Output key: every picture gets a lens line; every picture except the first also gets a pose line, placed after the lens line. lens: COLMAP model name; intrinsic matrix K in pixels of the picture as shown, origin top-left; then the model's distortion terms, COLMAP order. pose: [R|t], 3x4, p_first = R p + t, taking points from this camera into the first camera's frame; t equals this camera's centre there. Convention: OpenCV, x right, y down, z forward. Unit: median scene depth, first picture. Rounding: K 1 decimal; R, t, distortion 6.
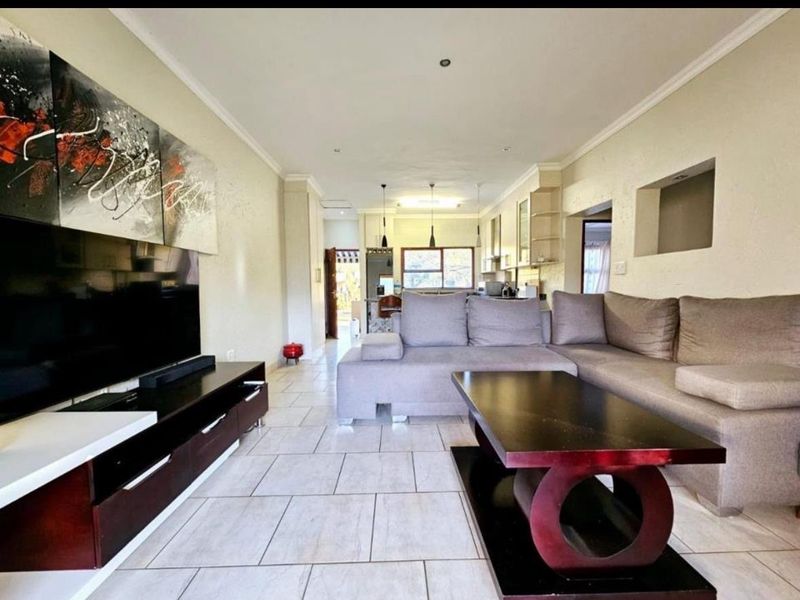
lens RADIAL K [[327.6, 0, 400.1], [0, 327.6, 304.1], [0, 0, 1]] dist [0.001624, 0.000212]
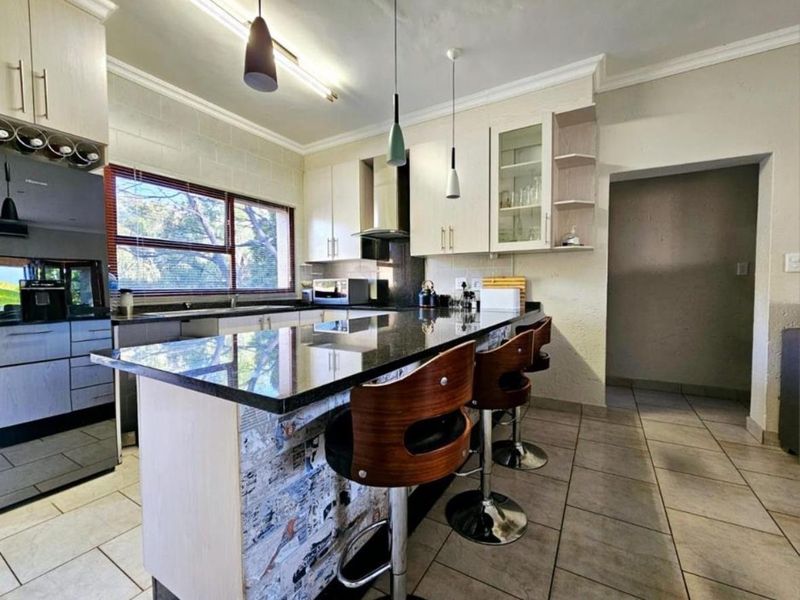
lens RADIAL K [[327.6, 0, 404.5], [0, 327.6, 301.2], [0, 0, 1]] dist [0.001624, 0.000212]
pose [[0.513693, -0.030769, 0.857422, -0.121338], [0.040348, 0.999117, 0.011682, -0.031812], [-0.857025, 0.028594, 0.514482, 0.598396]]
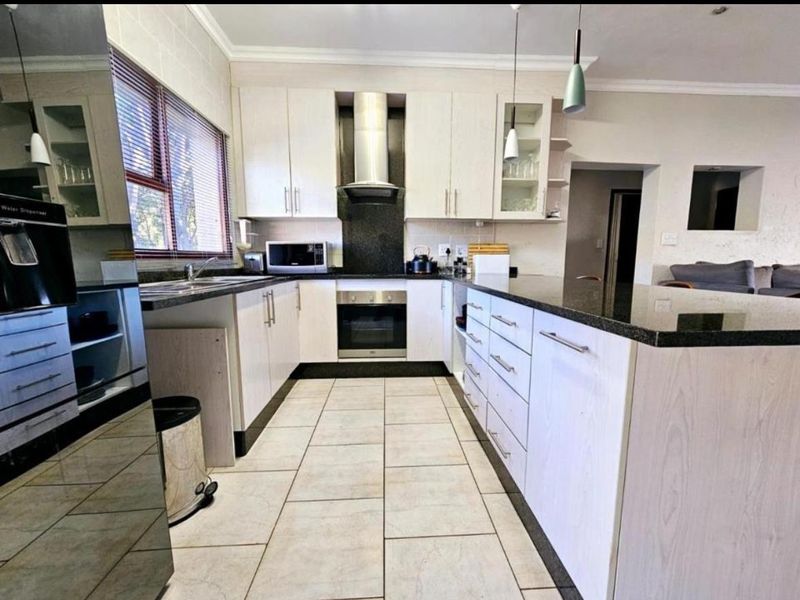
lens RADIAL K [[327.6, 0, 400.2], [0, 327.6, 300.0], [0, 0, 1]] dist [0.001624, 0.000212]
pose [[-0.026761, -0.110832, 0.993479, -0.144724], [0.044913, 0.992698, 0.111955, -0.032585], [-0.998632, 0.047616, -0.021588, 0.830128]]
